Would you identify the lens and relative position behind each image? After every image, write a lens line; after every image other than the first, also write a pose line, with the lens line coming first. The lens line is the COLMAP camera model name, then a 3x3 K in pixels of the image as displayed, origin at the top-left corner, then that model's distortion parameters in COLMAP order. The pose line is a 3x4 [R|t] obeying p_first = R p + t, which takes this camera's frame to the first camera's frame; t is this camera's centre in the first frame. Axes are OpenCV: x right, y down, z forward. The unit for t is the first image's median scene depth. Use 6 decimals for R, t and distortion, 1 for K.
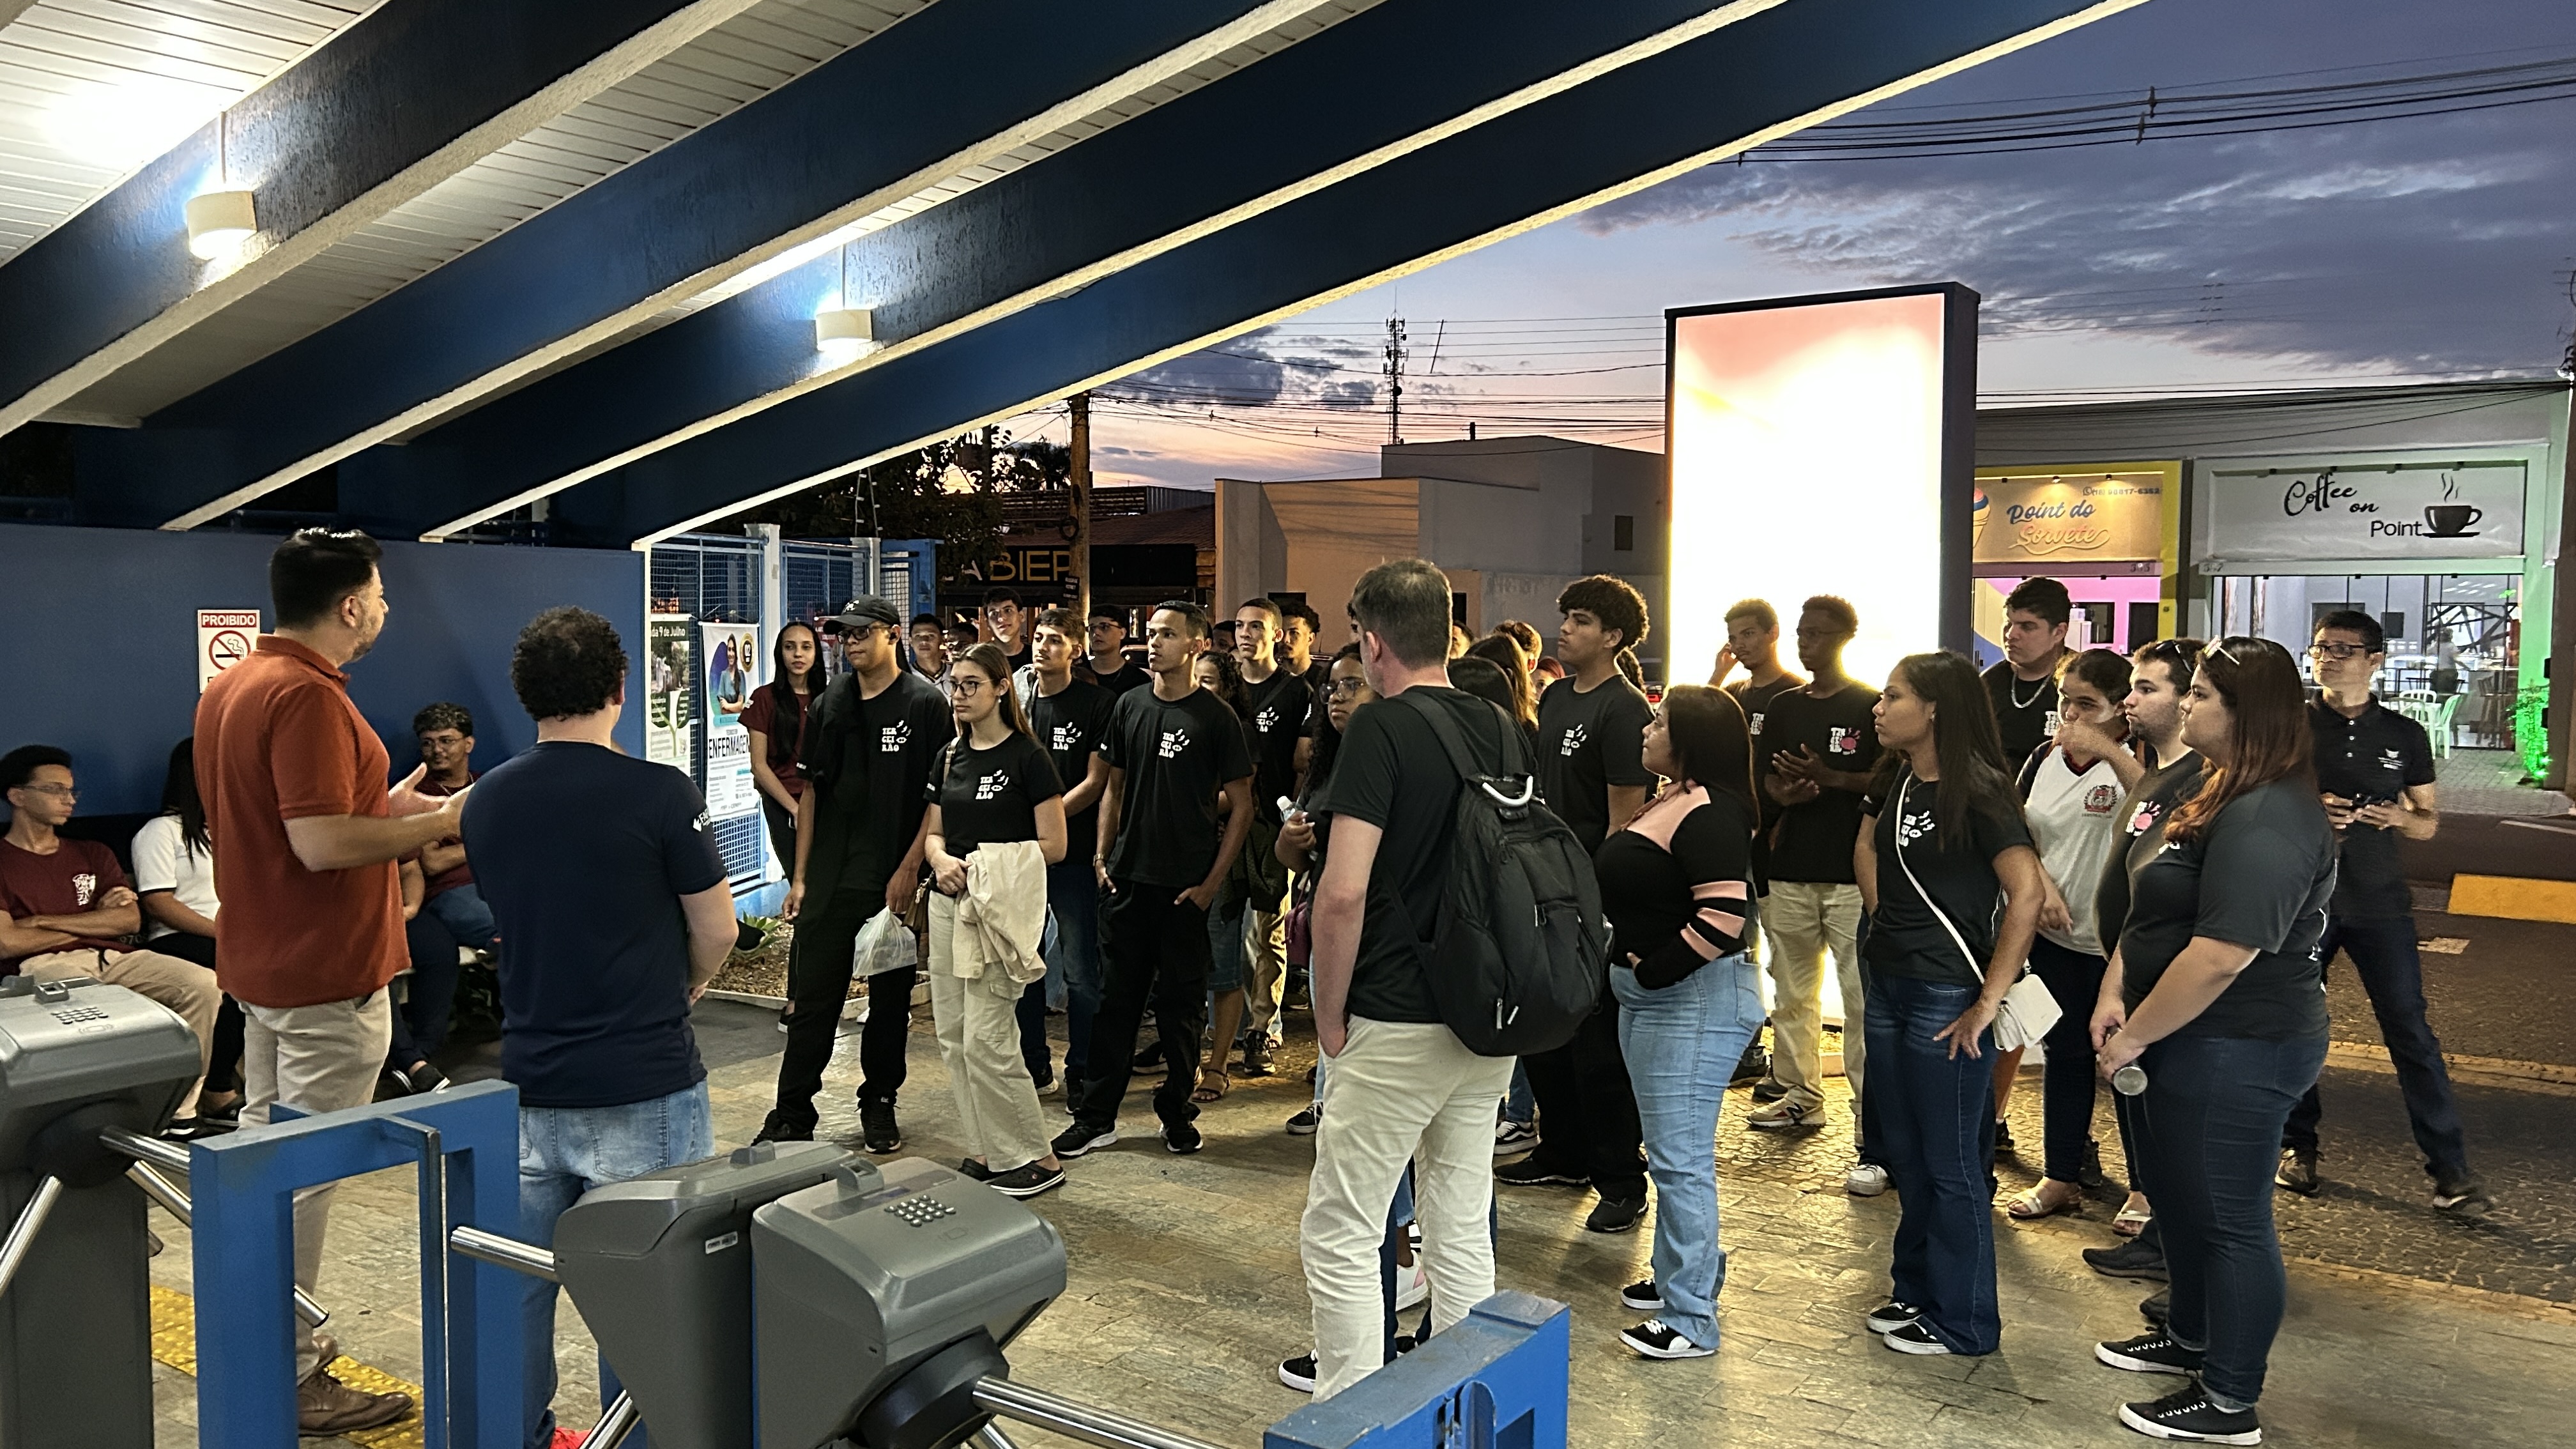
lens RADIAL K [[1918.8, 0, 1289.1], [0, 1918.8, 738.8], [0, 0, 1]] dist [0.063171, -0.043298]
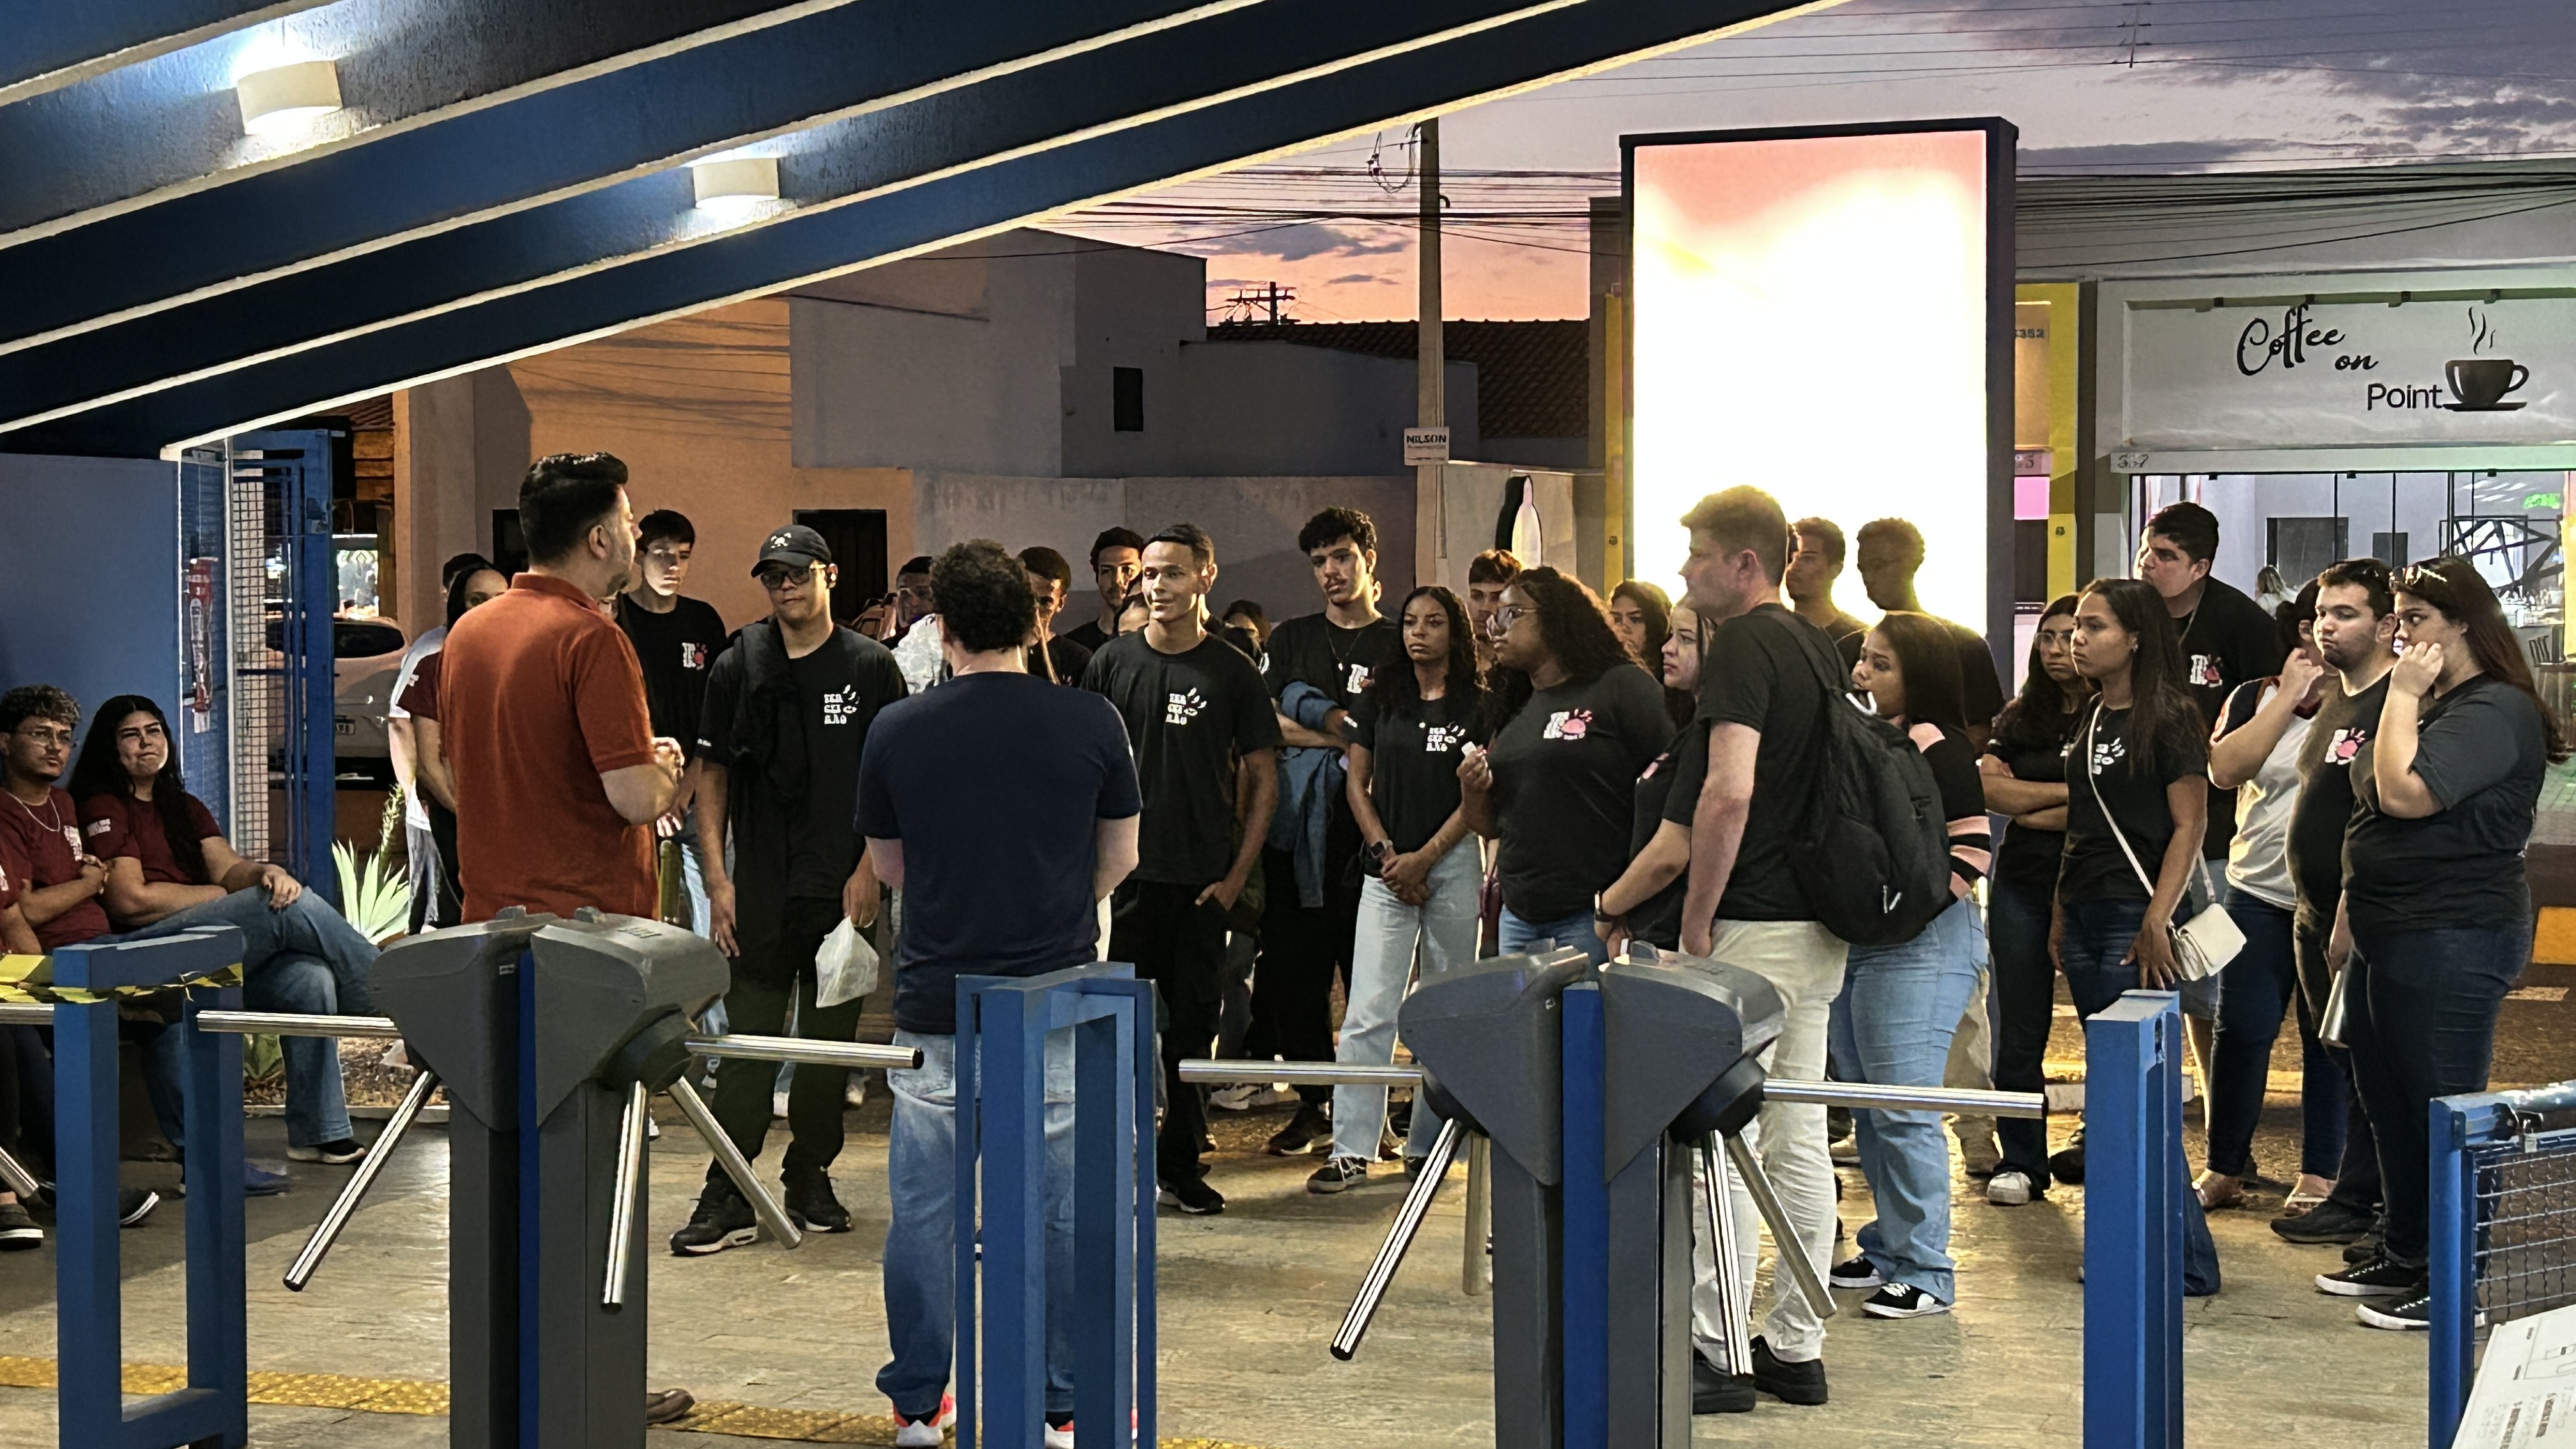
lens RADIAL K [[4162.2, 0, 1288.0], [0, 4162.2, 724.5], [0, 0, 1]] dist [0.316063, -0.938422]
pose [[0.962690, -0.020764, 0.269810, -0.135736], [0.027114, 0.999436, -0.019829, 0.012717], [-0.269246, 0.026405, 0.962709, -0.191685]]
